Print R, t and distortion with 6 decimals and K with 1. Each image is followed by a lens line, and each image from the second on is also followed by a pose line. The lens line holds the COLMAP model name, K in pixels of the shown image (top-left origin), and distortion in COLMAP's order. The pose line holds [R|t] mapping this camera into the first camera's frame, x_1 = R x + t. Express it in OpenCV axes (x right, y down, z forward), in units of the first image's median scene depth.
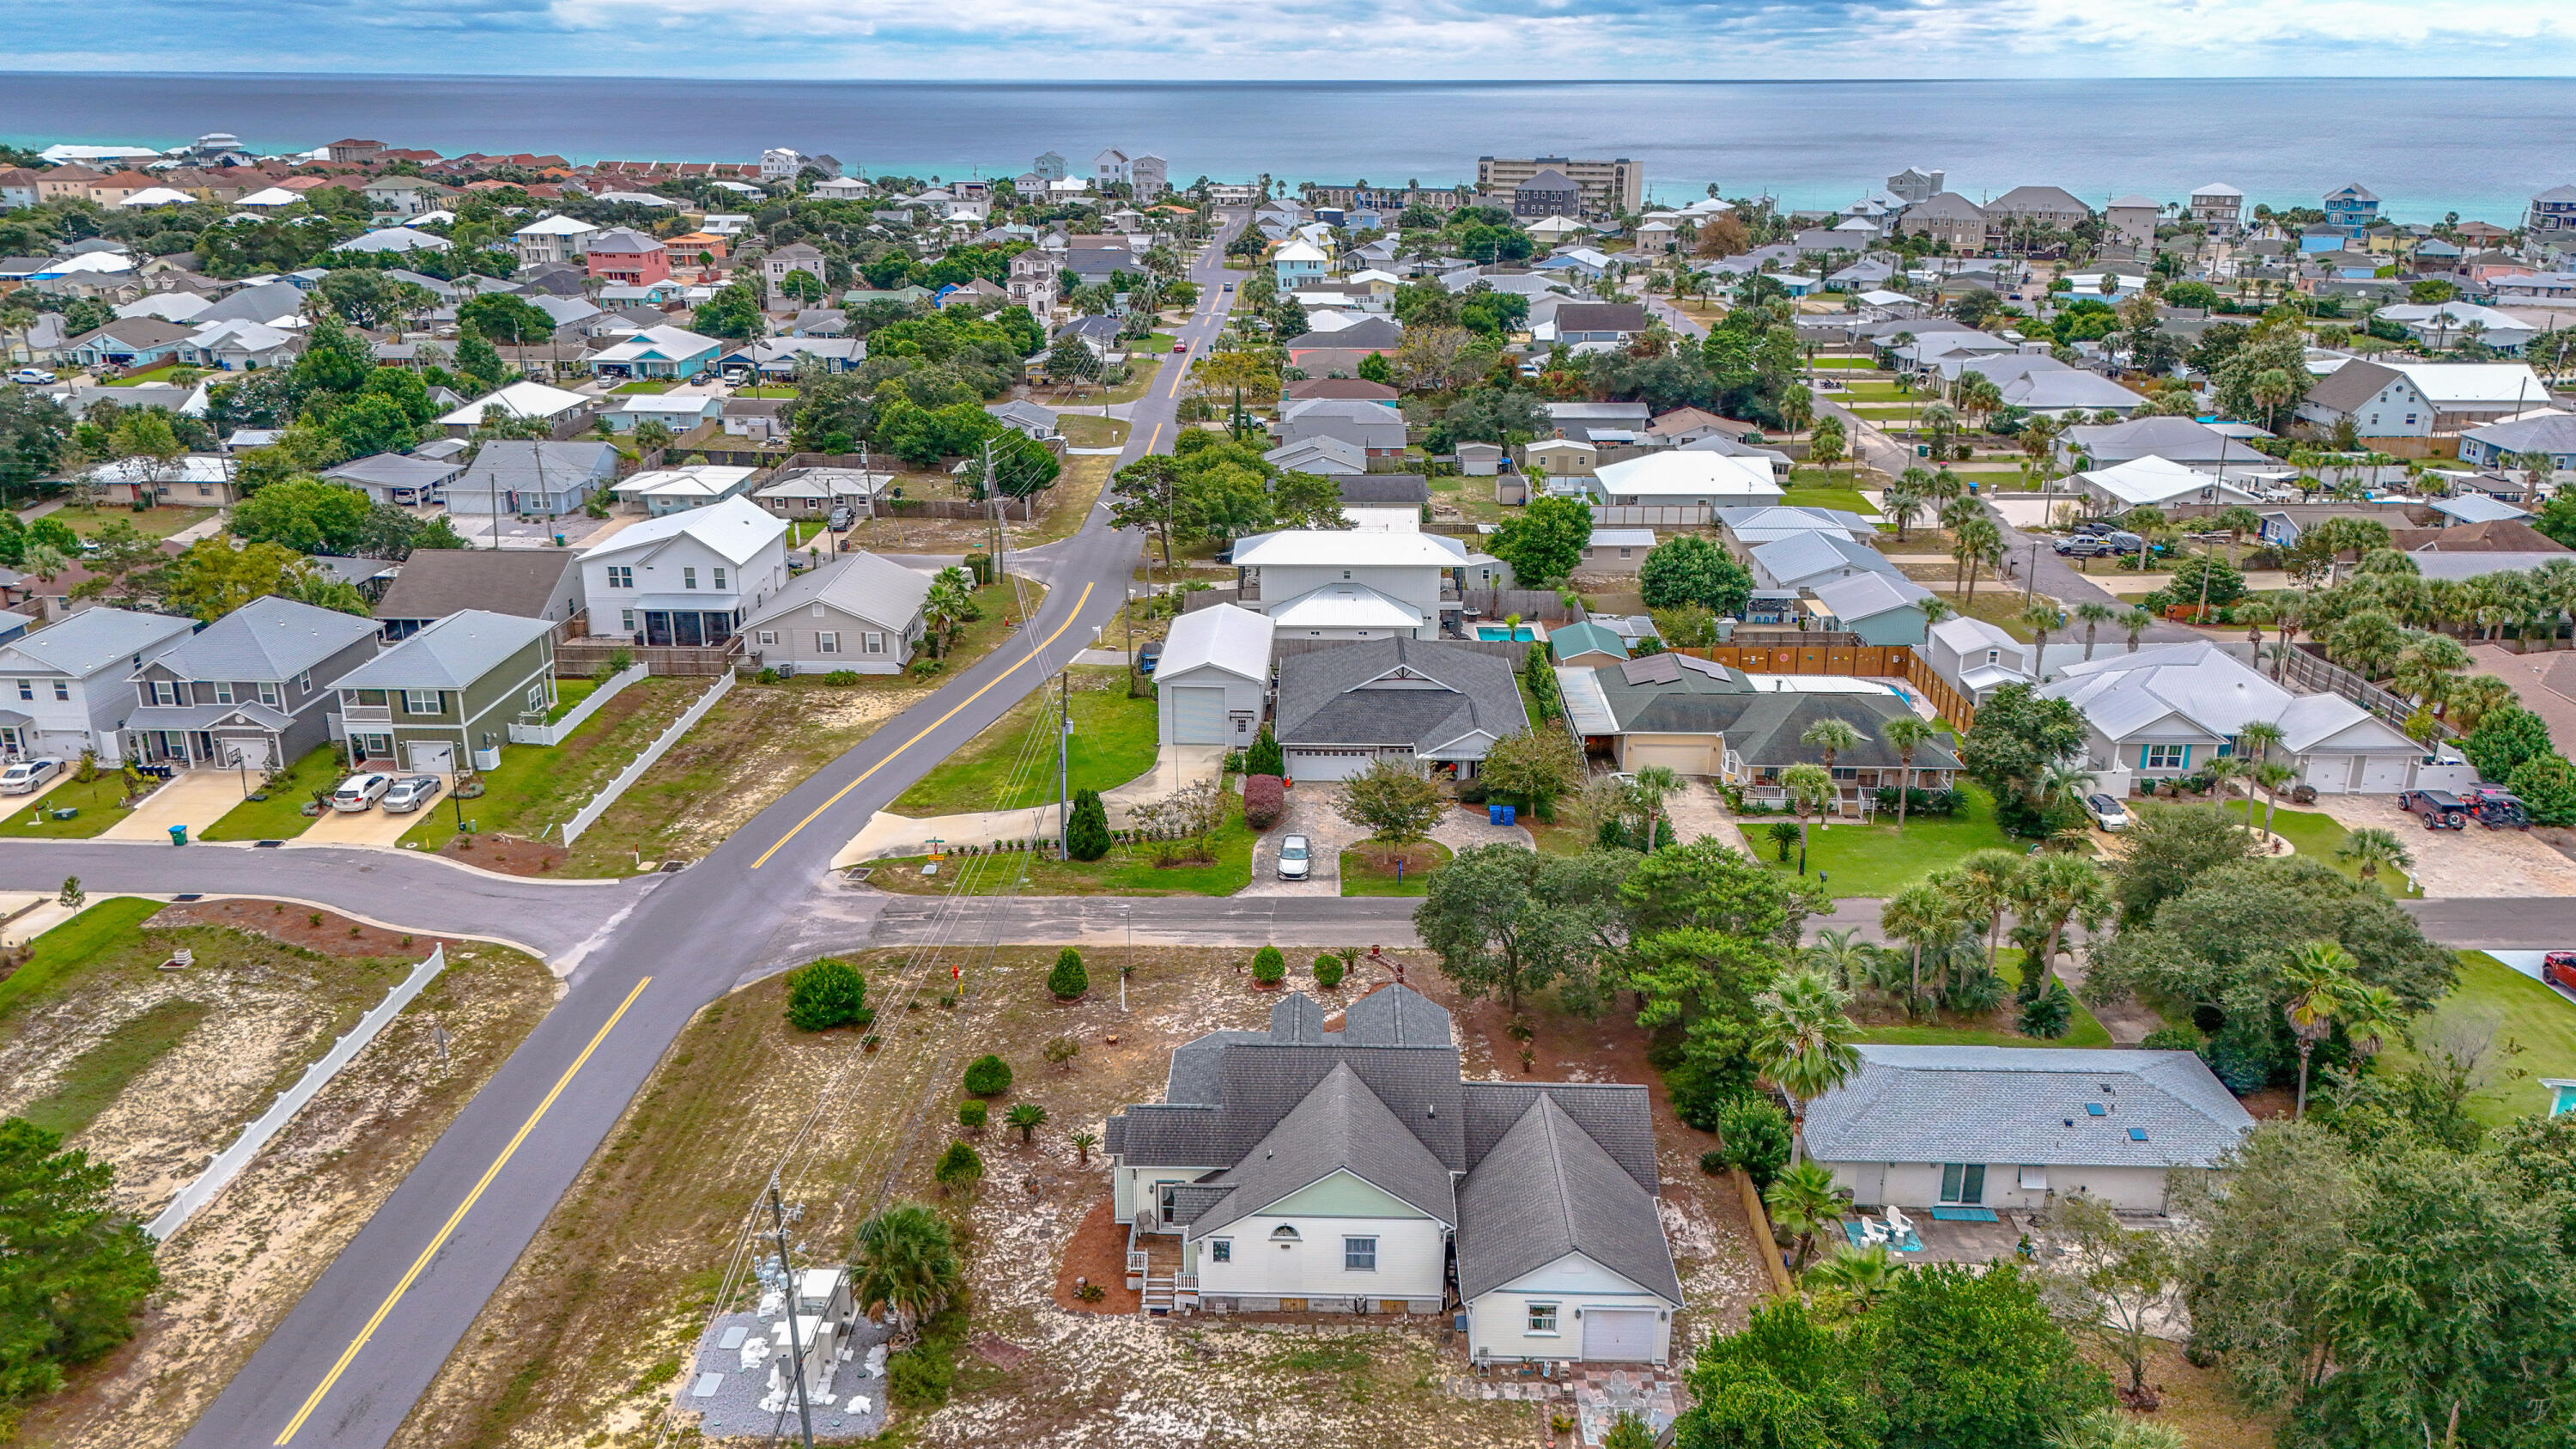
lens RADIAL K [[1894.9, 0, 1281.9], [0, 1894.9, 713.4], [0, 0, 1]] dist [0.068458, -0.079061]
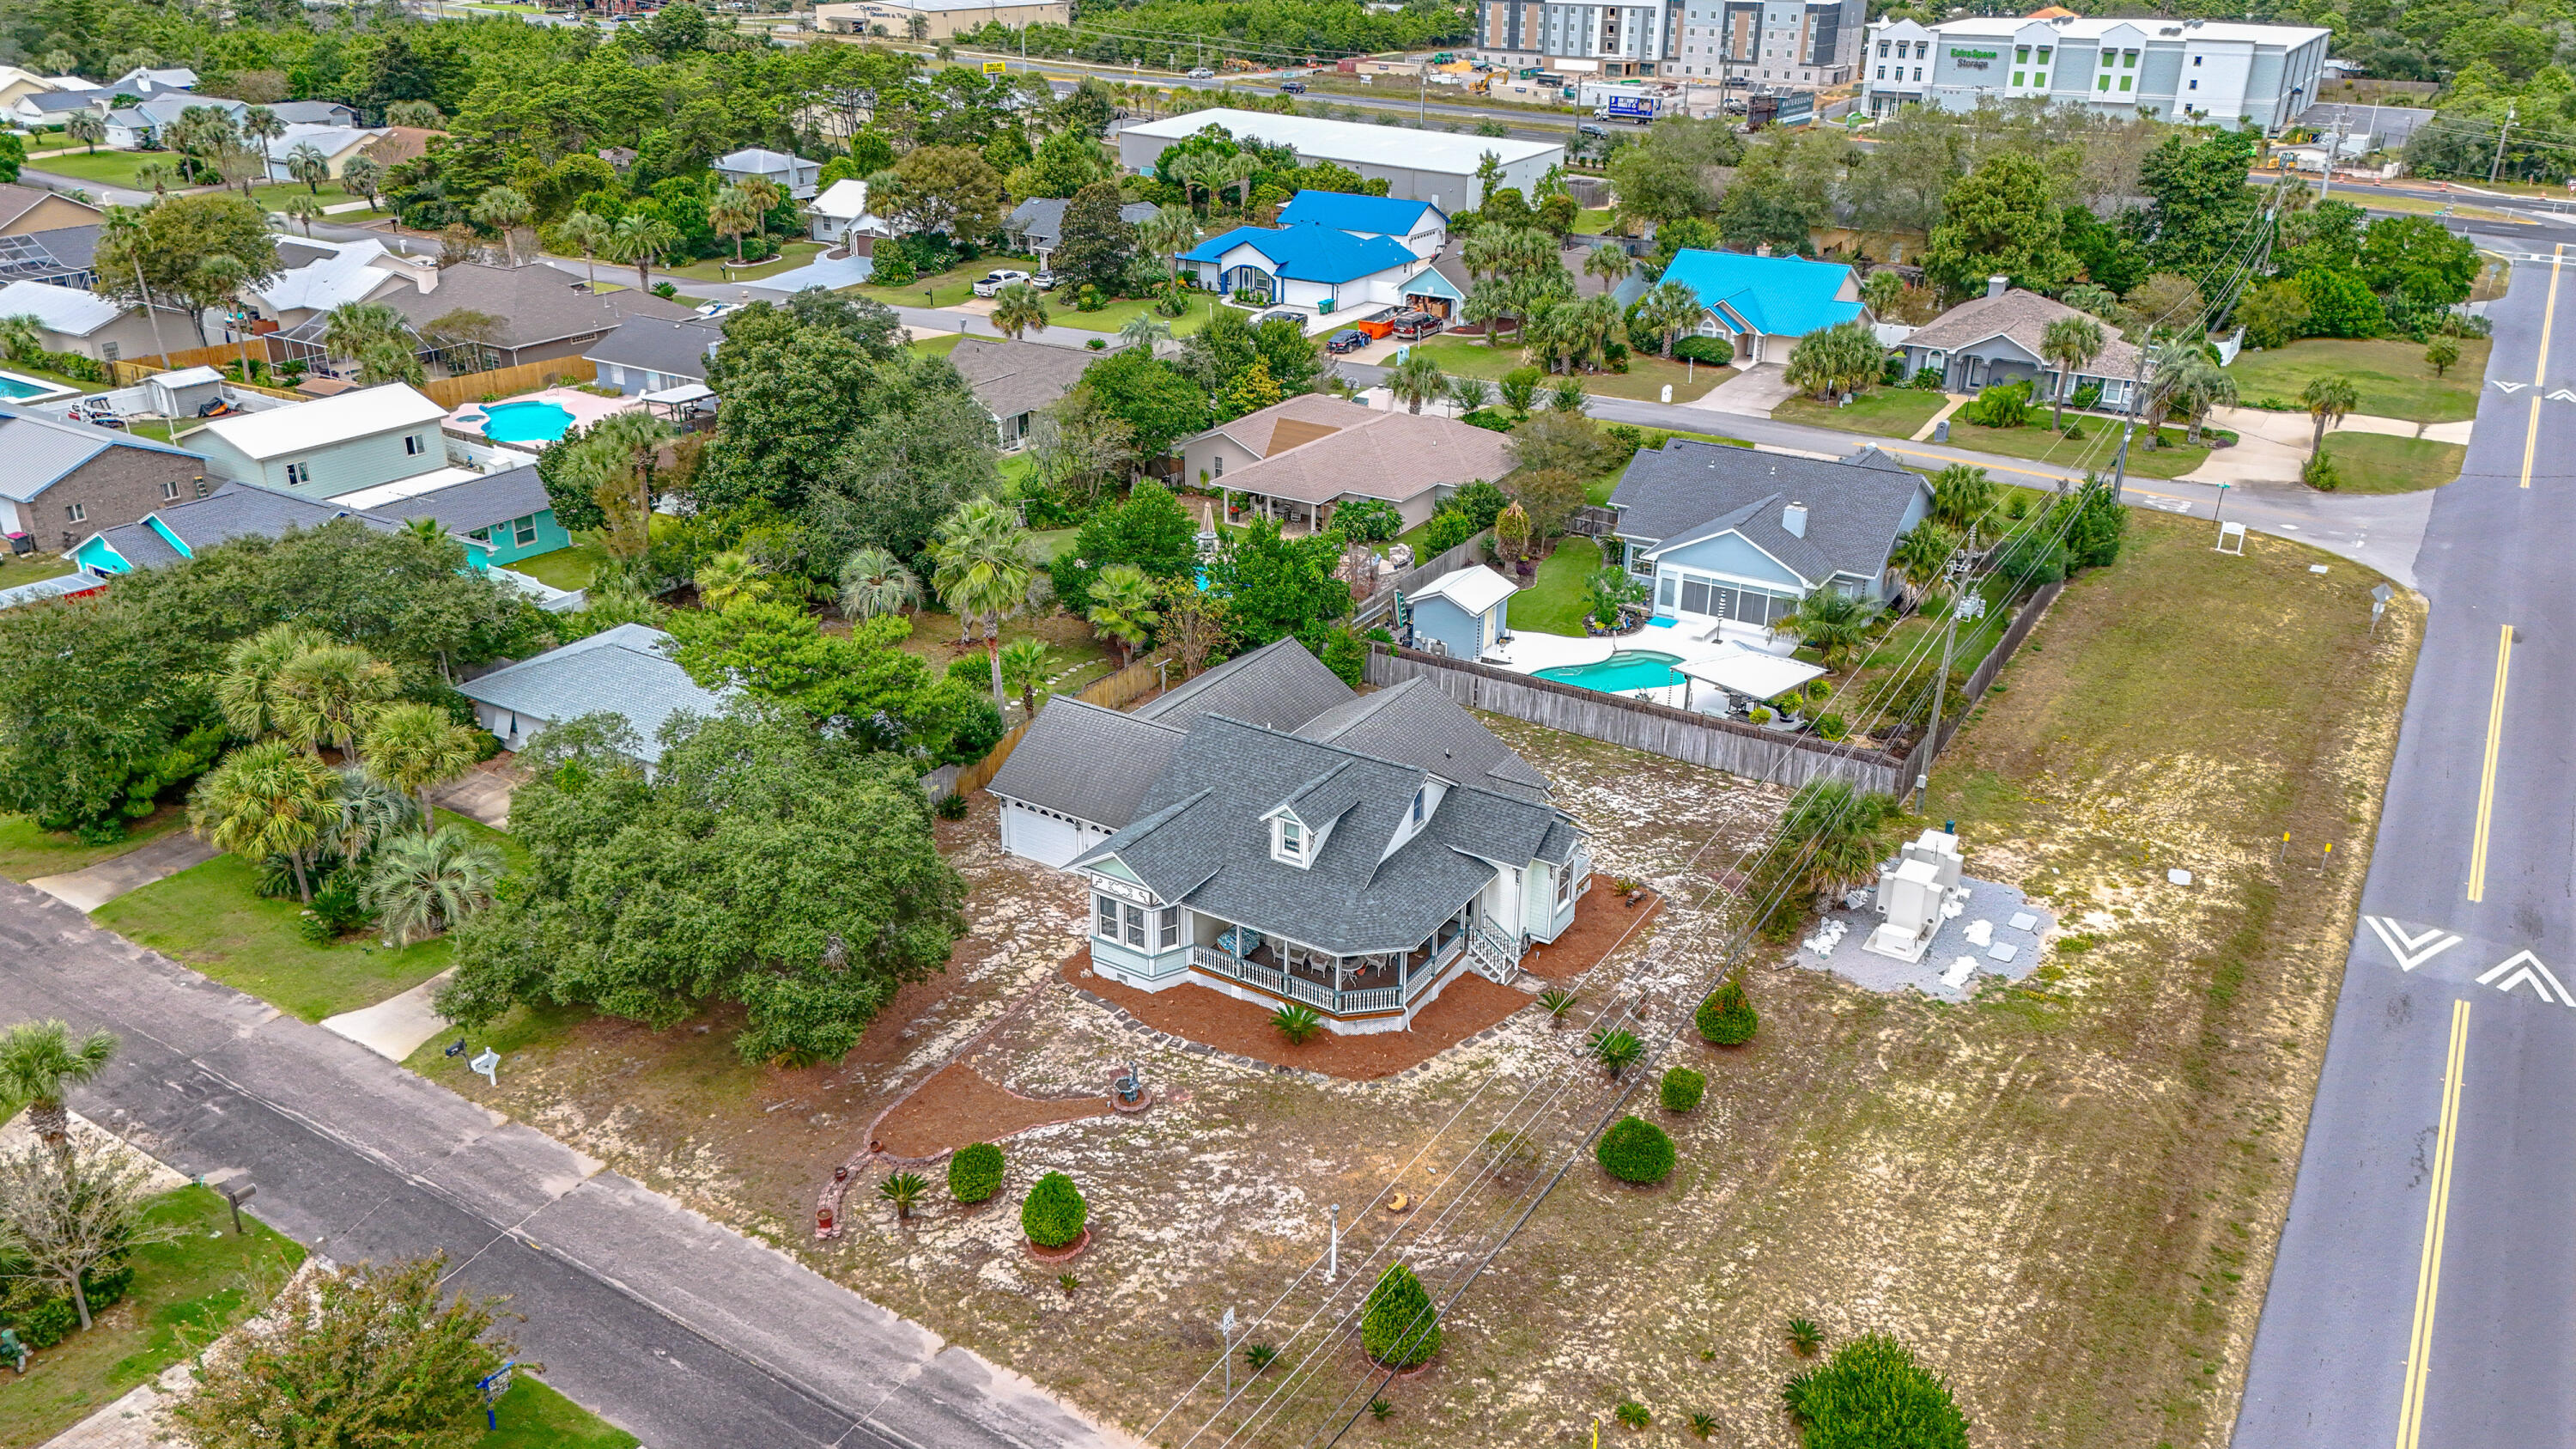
lens RADIAL K [[1894.9, 0, 1281.9], [0, 1894.9, 713.4], [0, 0, 1]] dist [0.068458, -0.079061]
pose [[-0.860133, -0.209373, 0.465118, -0.371582], [0.154167, 0.762509, 0.628341, -0.397727], [-0.486214, 0.612163, -0.623580, 1.593202]]
